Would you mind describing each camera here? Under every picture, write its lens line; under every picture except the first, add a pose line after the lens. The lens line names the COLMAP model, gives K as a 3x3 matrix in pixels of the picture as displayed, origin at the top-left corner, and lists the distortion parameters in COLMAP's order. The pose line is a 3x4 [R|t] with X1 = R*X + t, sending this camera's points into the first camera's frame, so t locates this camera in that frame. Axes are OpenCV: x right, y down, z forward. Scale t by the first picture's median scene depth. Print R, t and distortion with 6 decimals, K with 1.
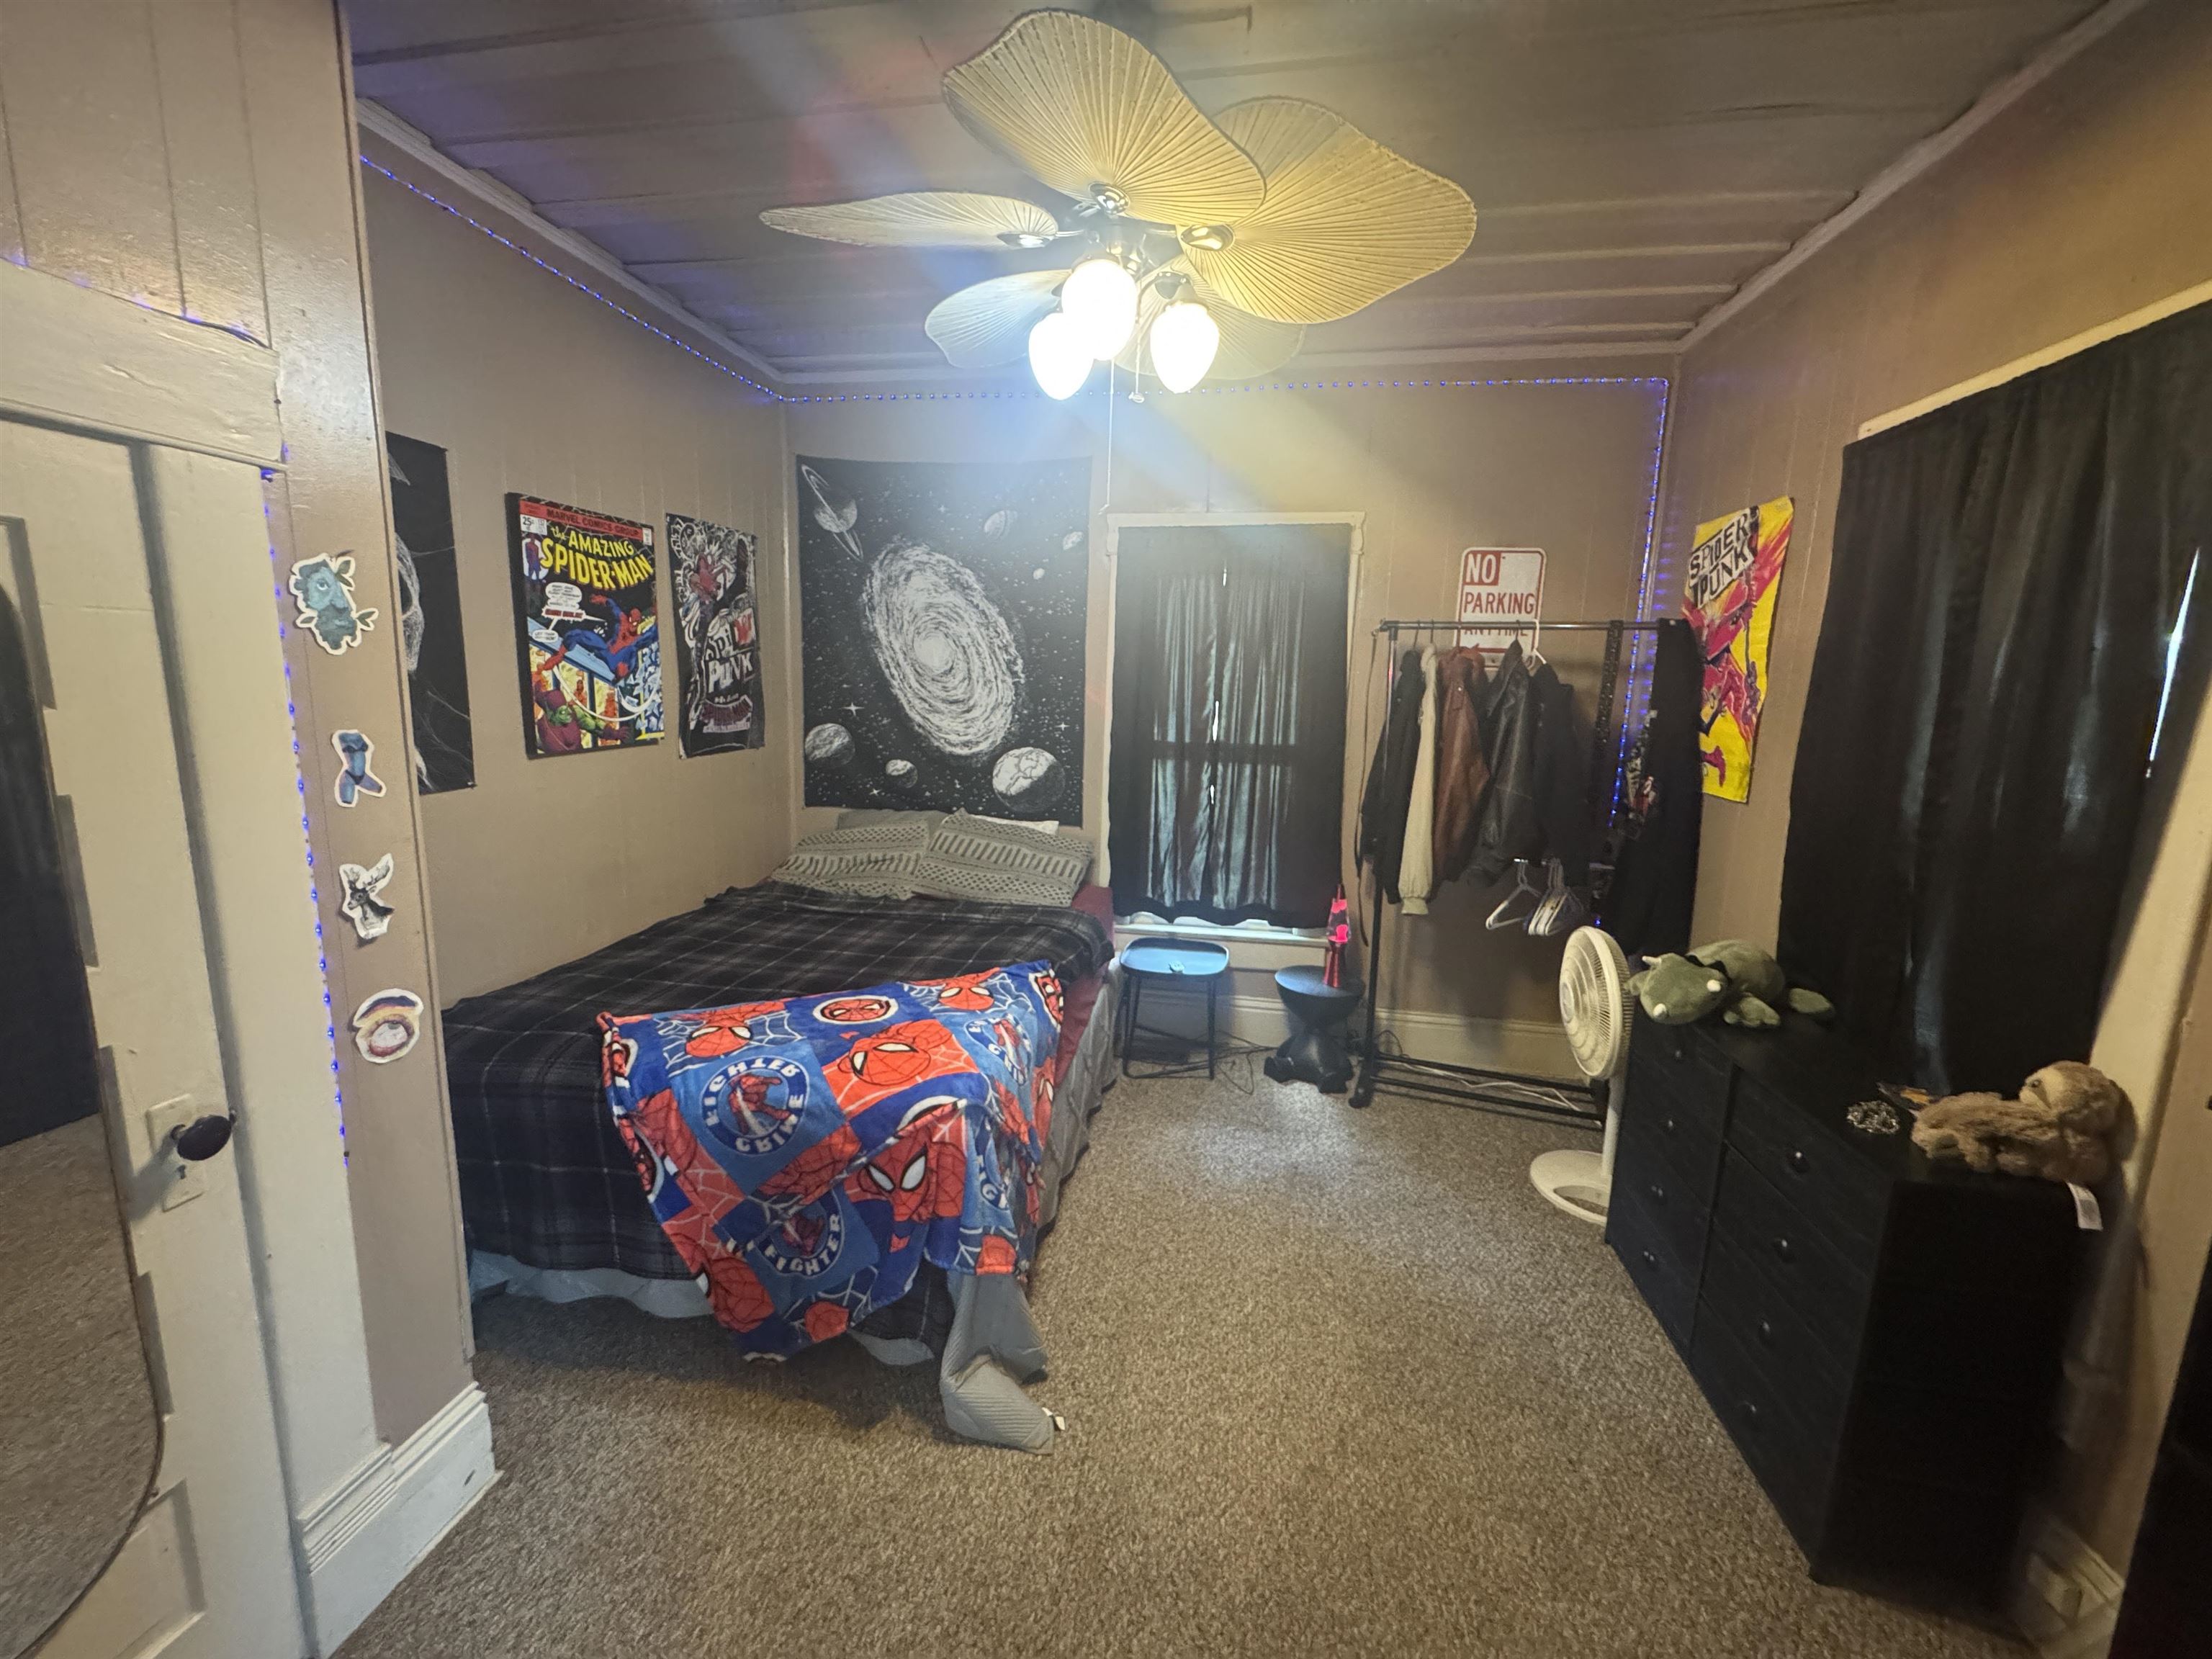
lens RADIAL K [[886.2, 0, 1098.6], [0, 886.2, 824.7], [0, 0, 1]] dist [-0.006742, 0.001393]
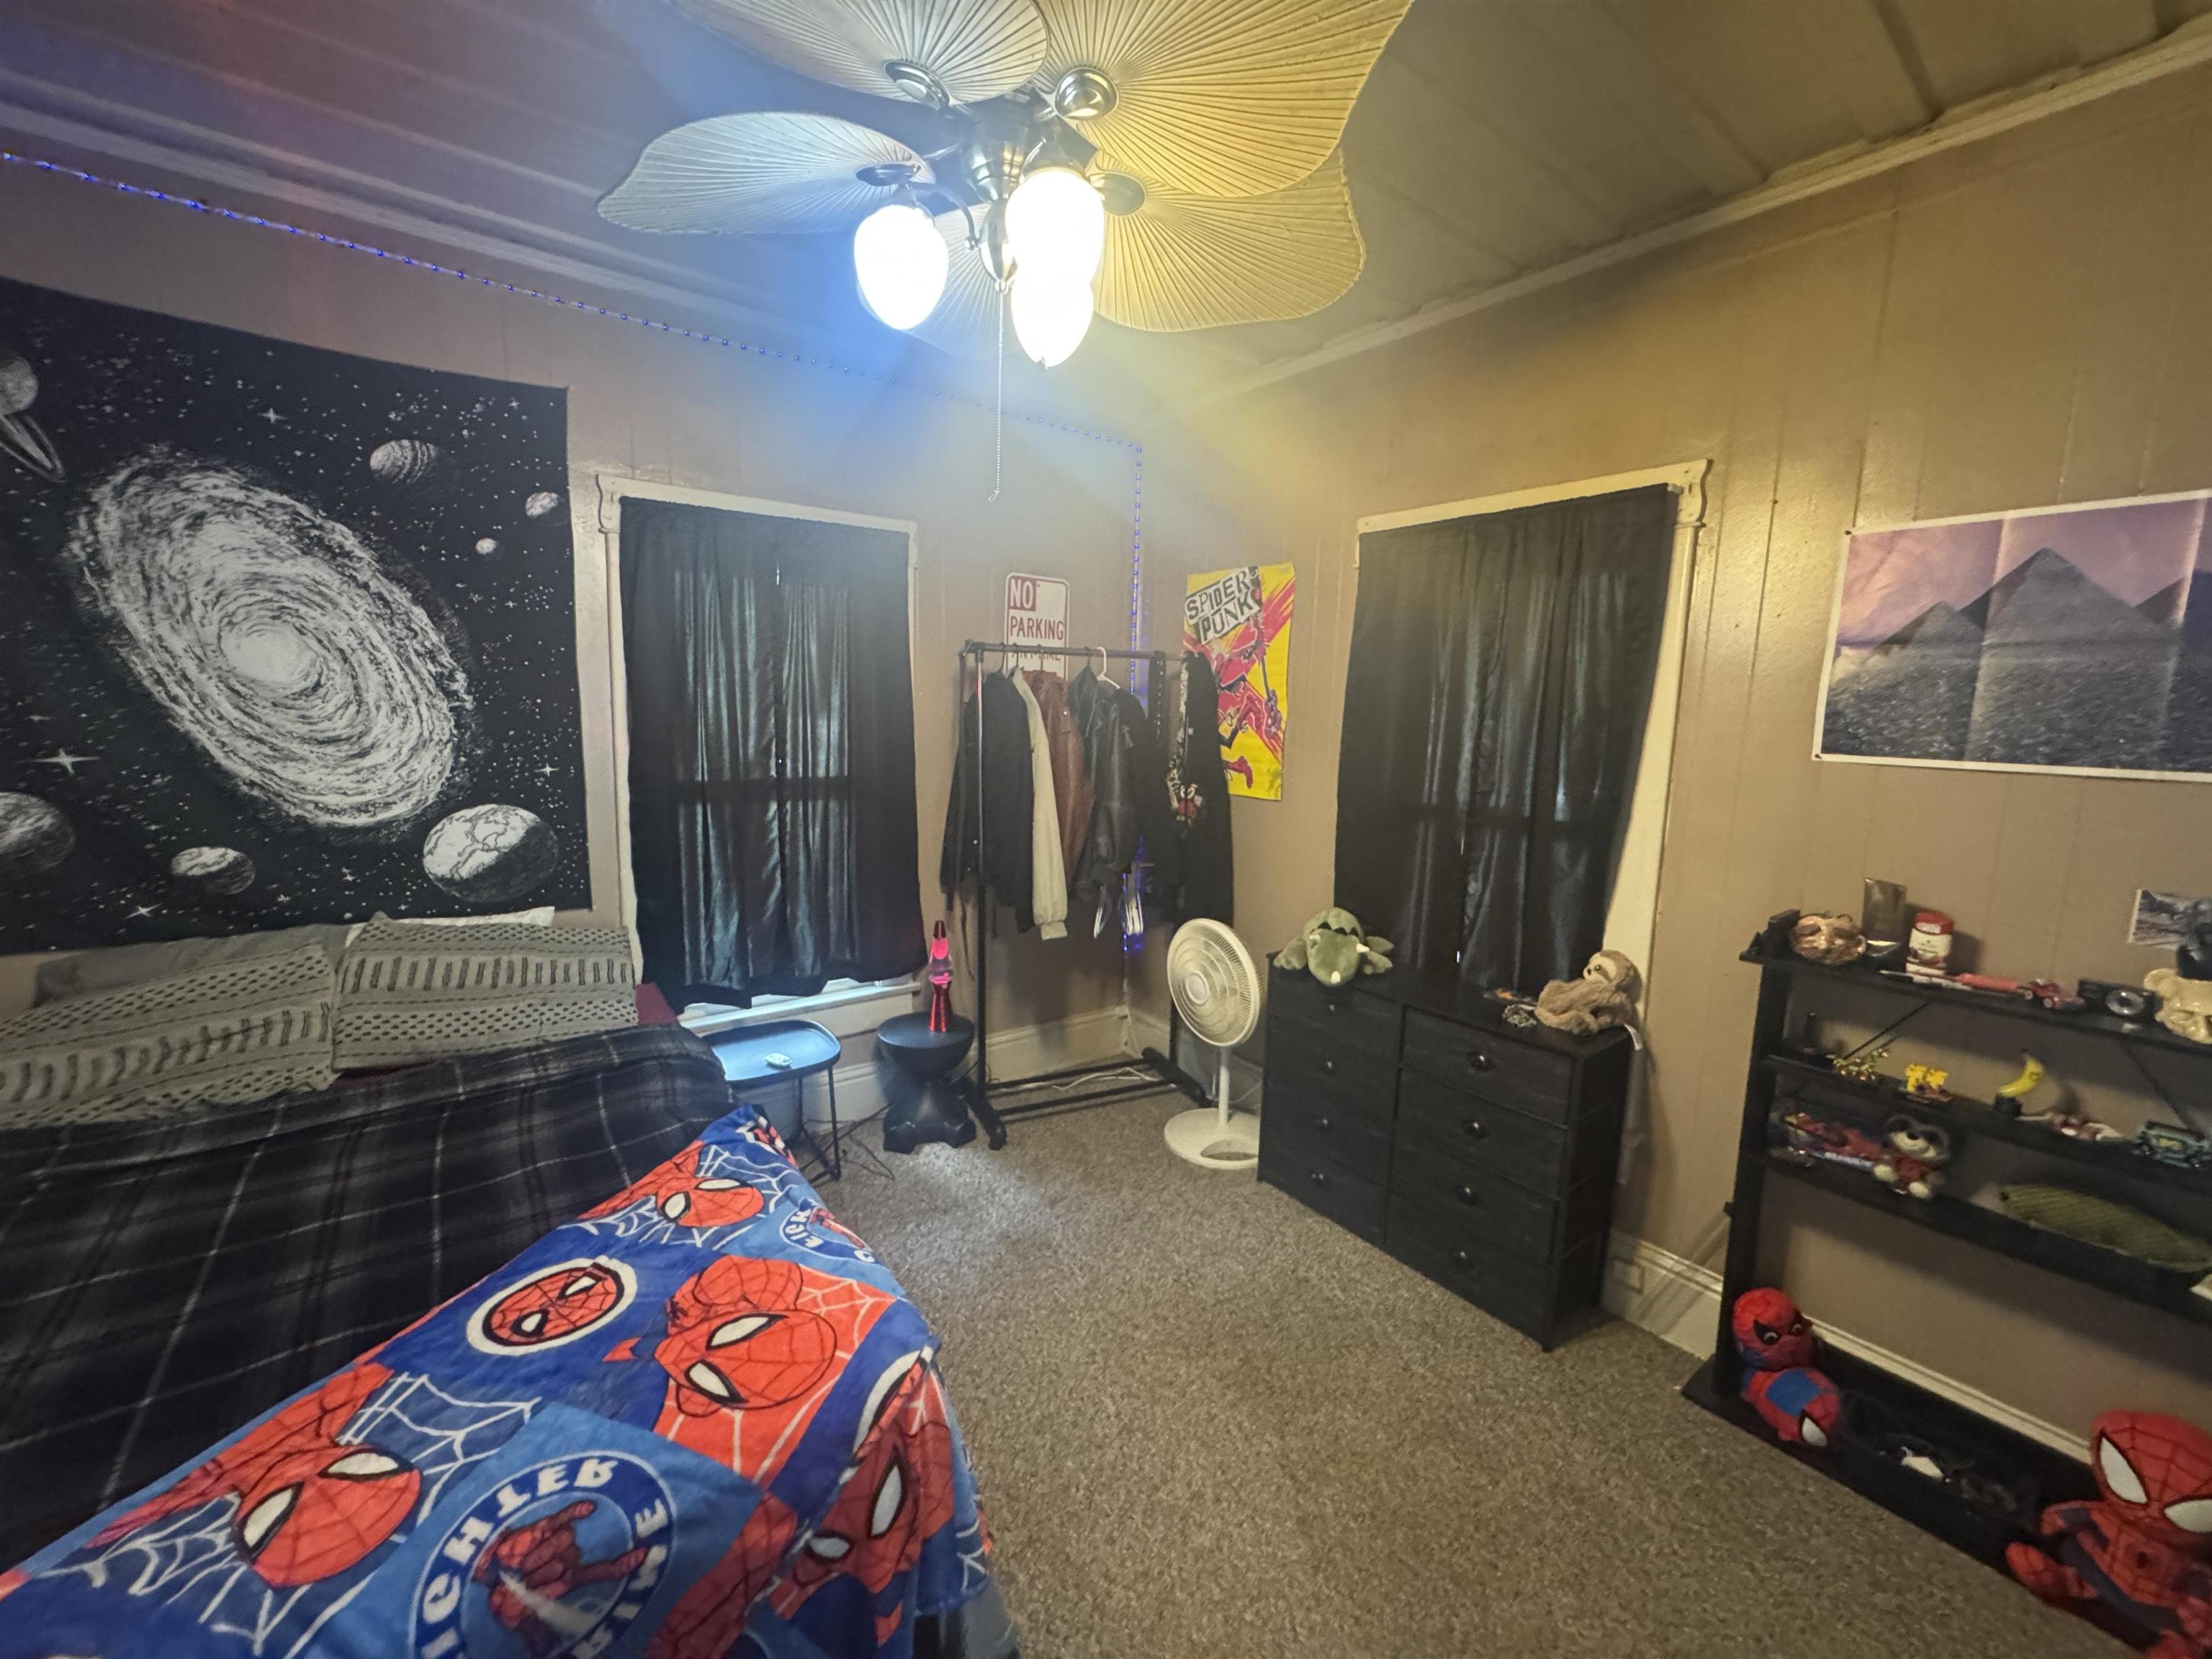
lens RADIAL K [[886.2, 0, 1106.9], [0, 886.2, 824.5], [0, 0, 1]] dist [-0.006742, 0.001393]
pose [[0.680068, -0.106336, 0.725397, -0.318012], [0.113010, 0.992805, 0.039587, -0.059508], [-0.724387, 0.055055, 0.687192, 0.265119]]
